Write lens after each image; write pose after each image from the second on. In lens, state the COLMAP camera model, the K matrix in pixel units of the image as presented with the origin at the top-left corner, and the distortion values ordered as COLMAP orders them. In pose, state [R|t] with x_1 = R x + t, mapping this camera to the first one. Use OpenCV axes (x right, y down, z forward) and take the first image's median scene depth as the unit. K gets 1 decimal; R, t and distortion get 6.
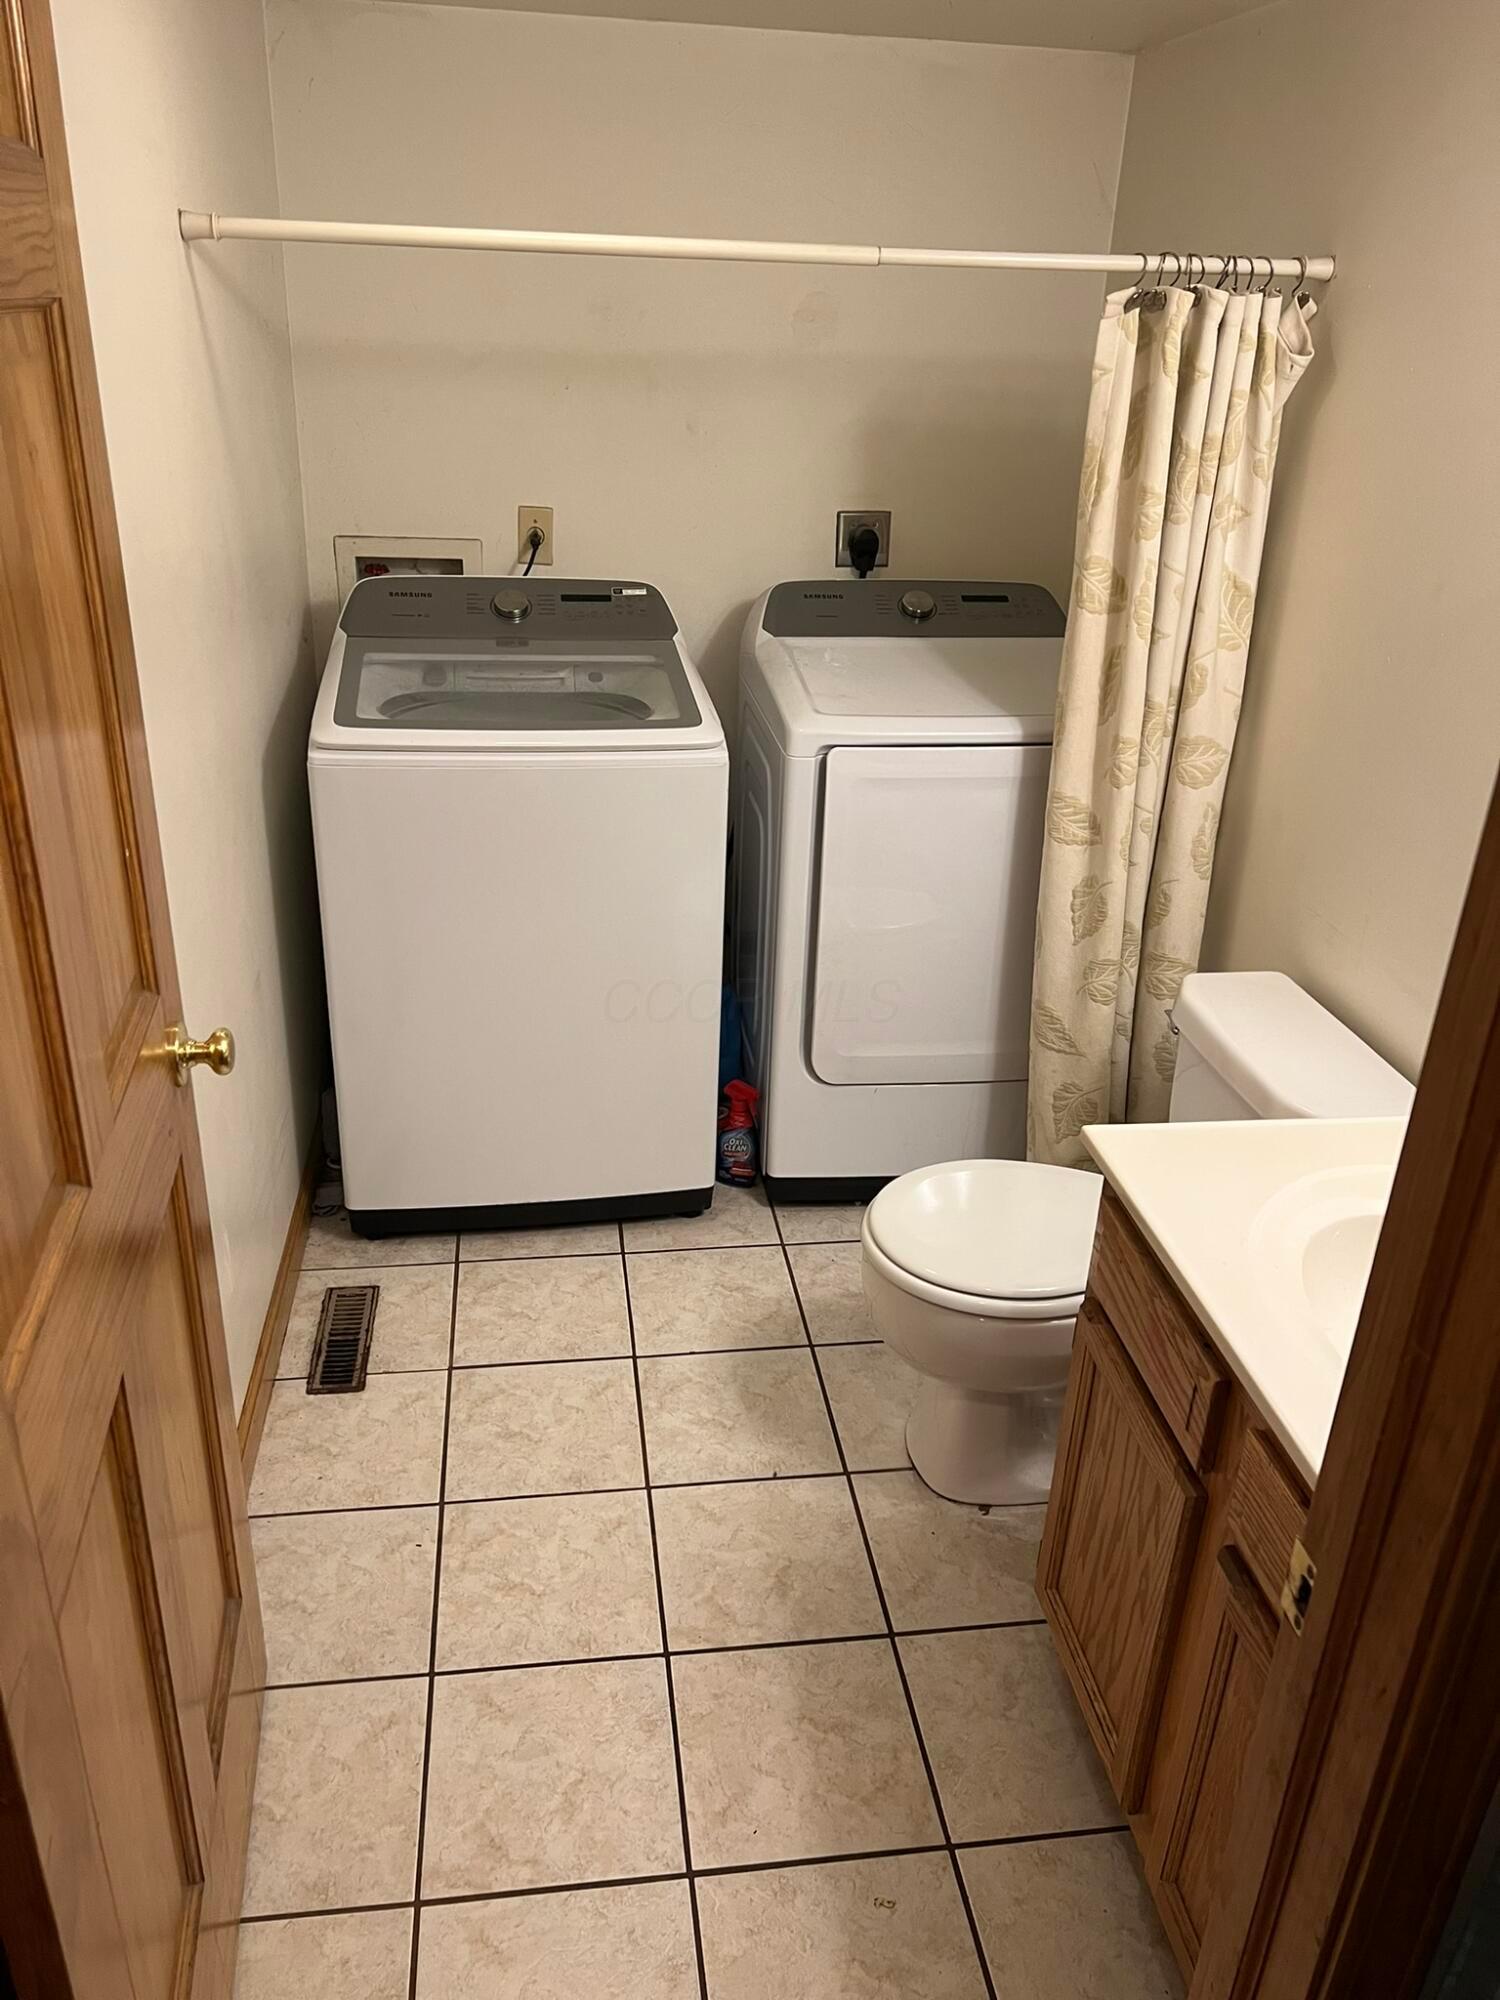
lens RADIAL K [[1505.0, 0, 750.0], [0, 1505.0, 1000.0], [0, 0, 1]] dist [0.083280, -0.109517]
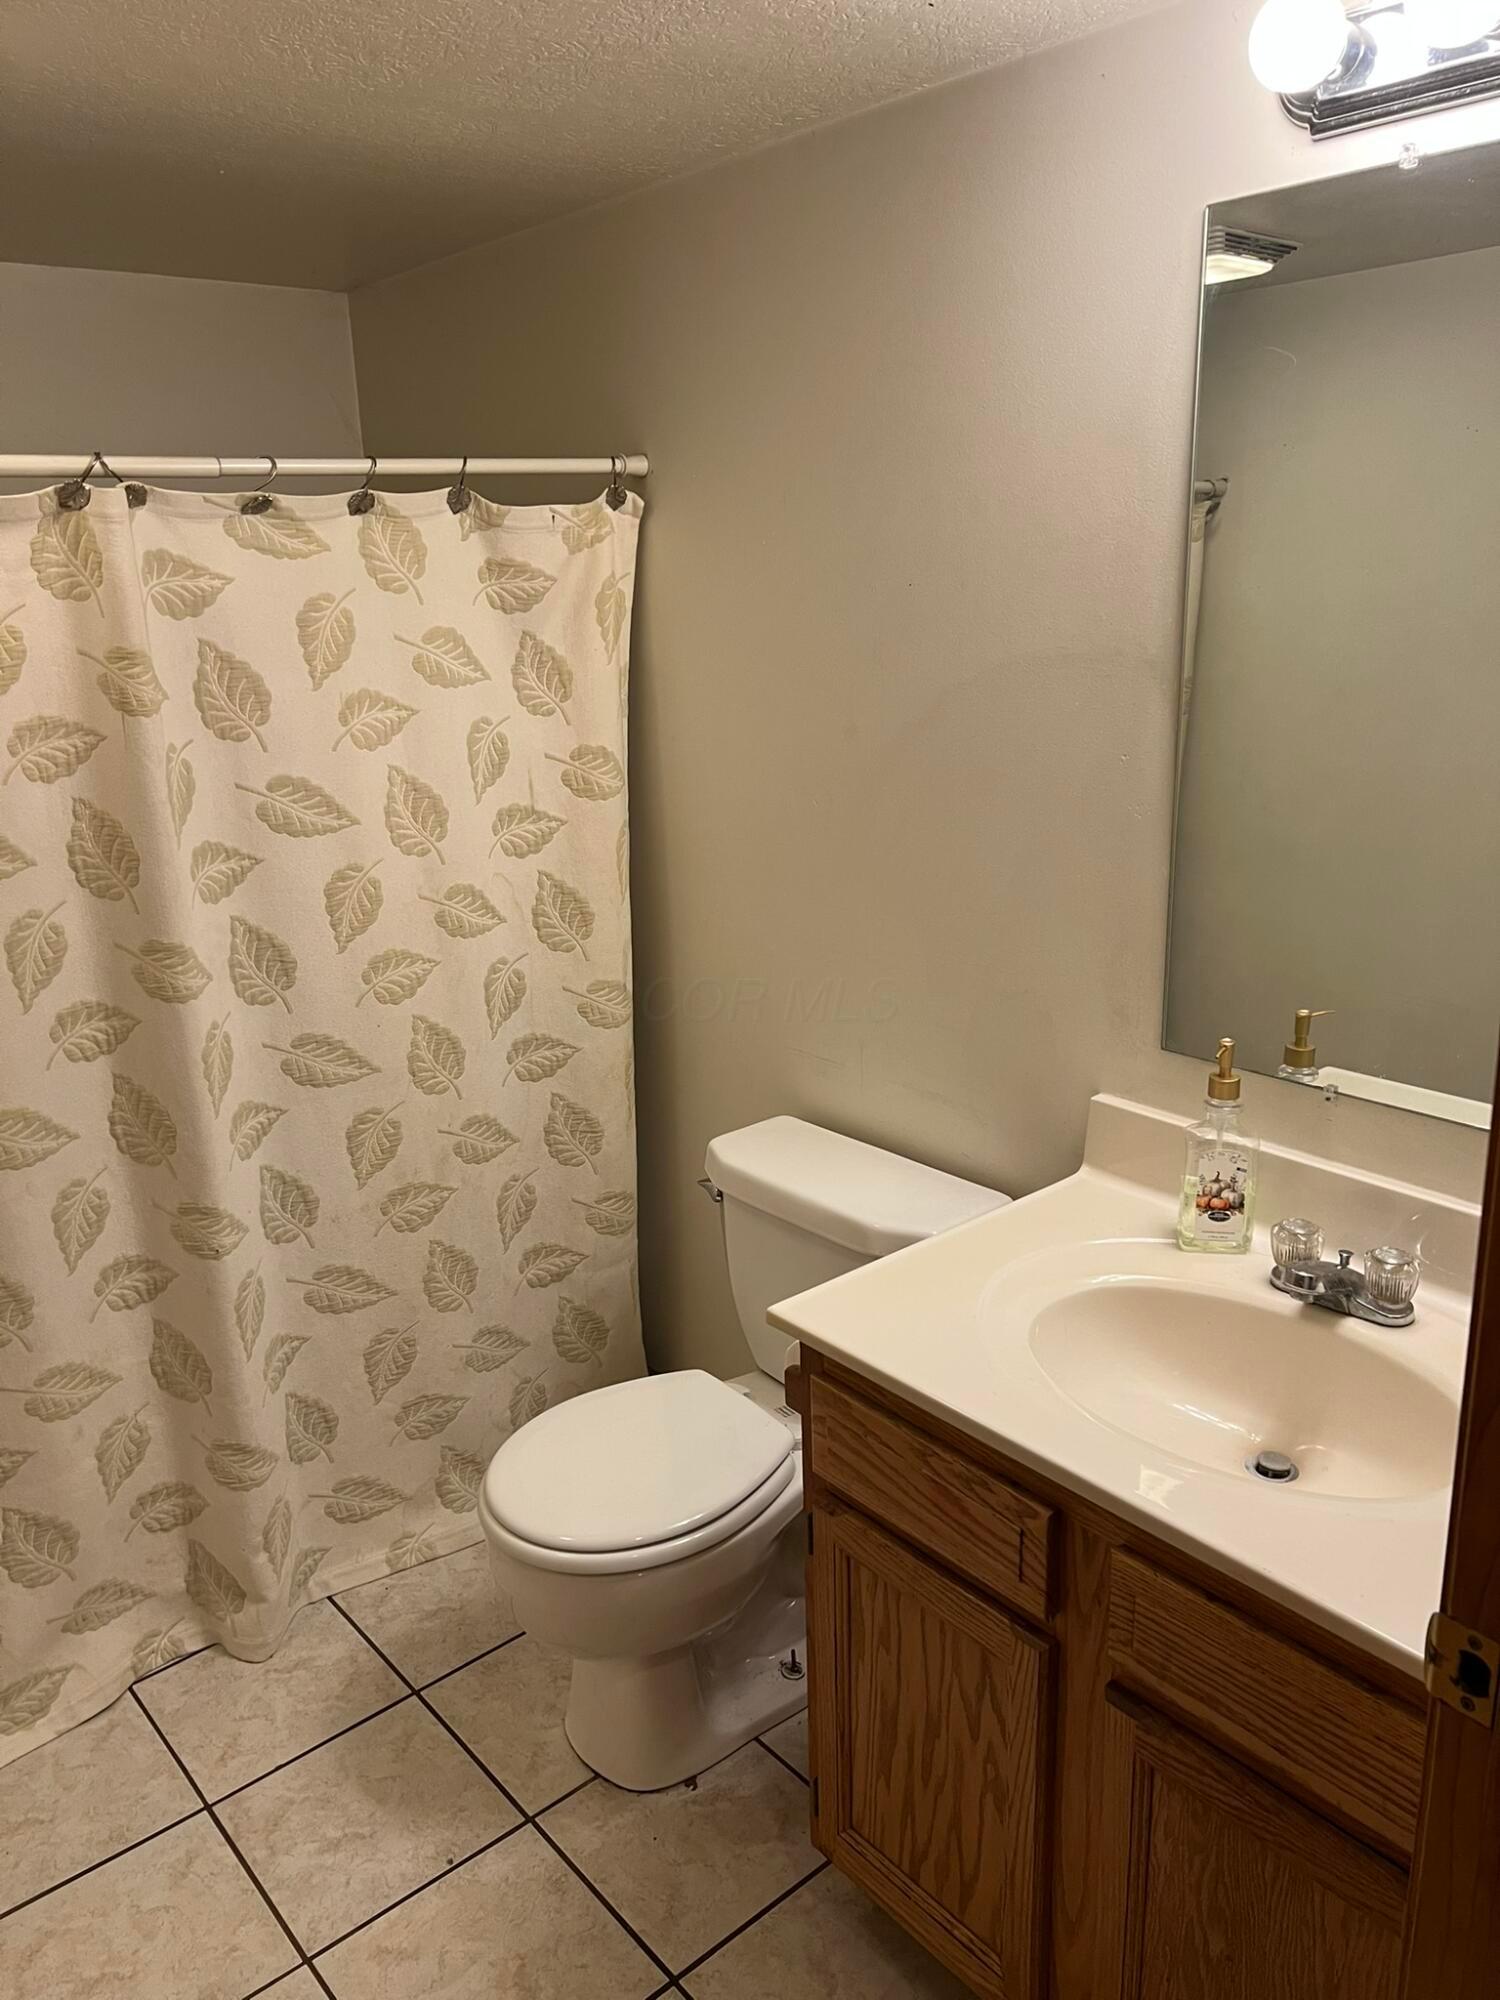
lens RADIAL K [[1507.1, 0, 749.8], [0, 1507.1, 1010.6], [0, 0, 1]] dist [0.074538, -0.085745]
pose [[0.847228, -0.218710, 0.484118, -0.175635], [0.287100, 0.955275, -0.070873, -0.025462], [-0.446966, 0.199036, 0.872128, 0.143035]]
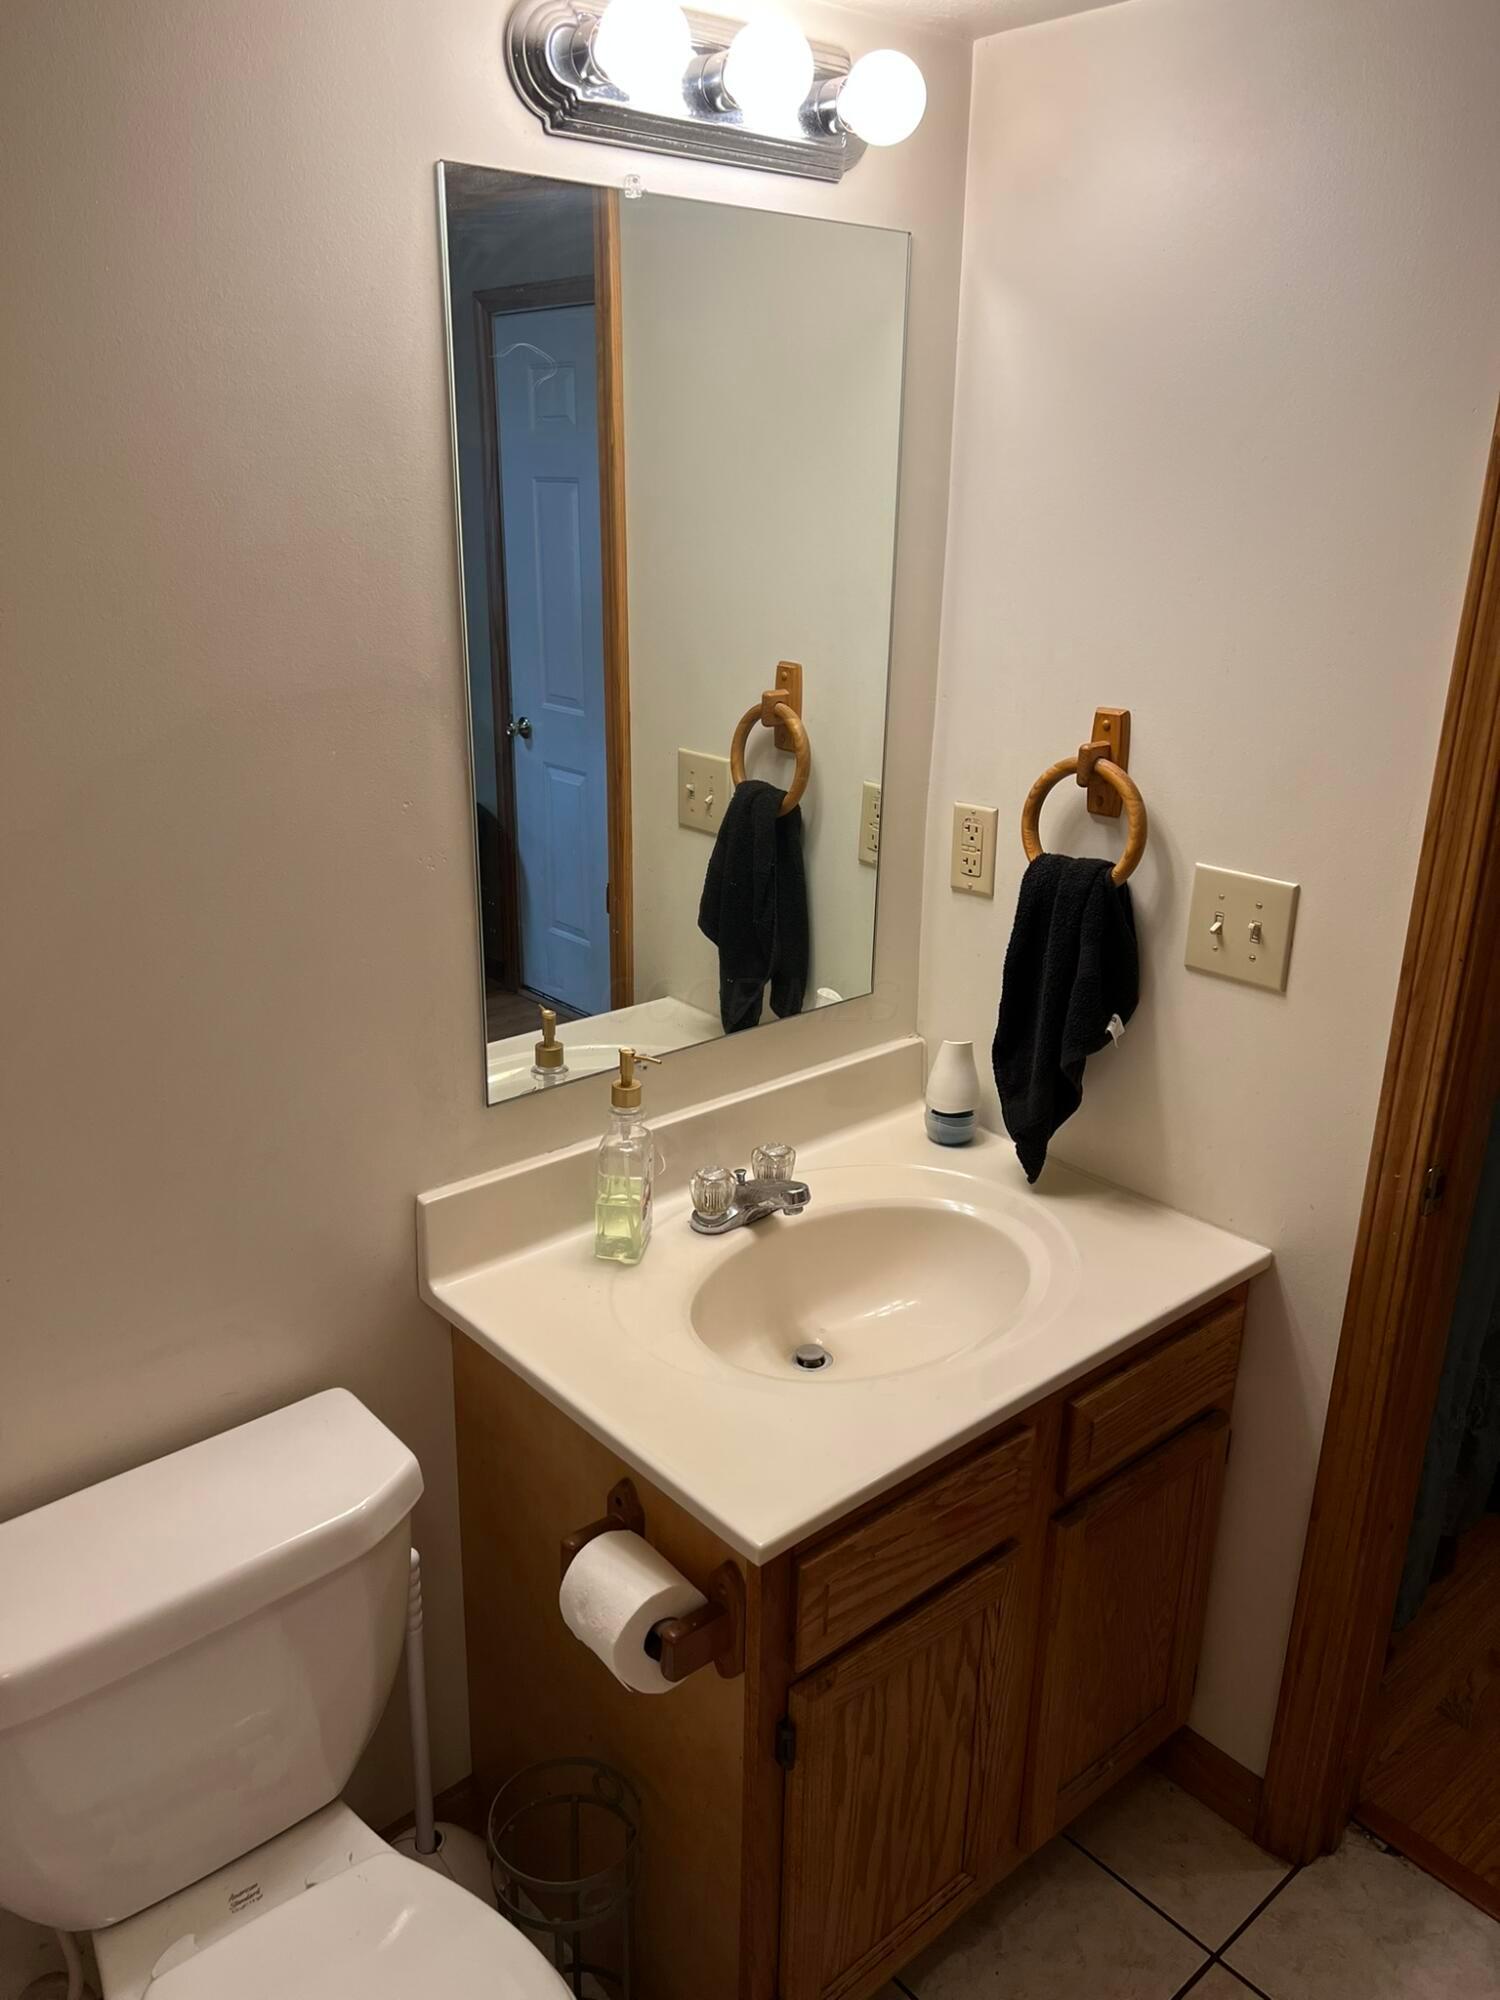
lens RADIAL K [[1505.0, 0, 750.0], [0, 1505.0, 1000.0], [0, 0, 1]] dist [0.083280, -0.109517]
pose [[-0.543128, -0.321276, 0.775753, -0.222528], [0.327641, 0.769567, 0.548105, -0.417968], [-0.773087, 0.551860, -0.312710, 0.894610]]
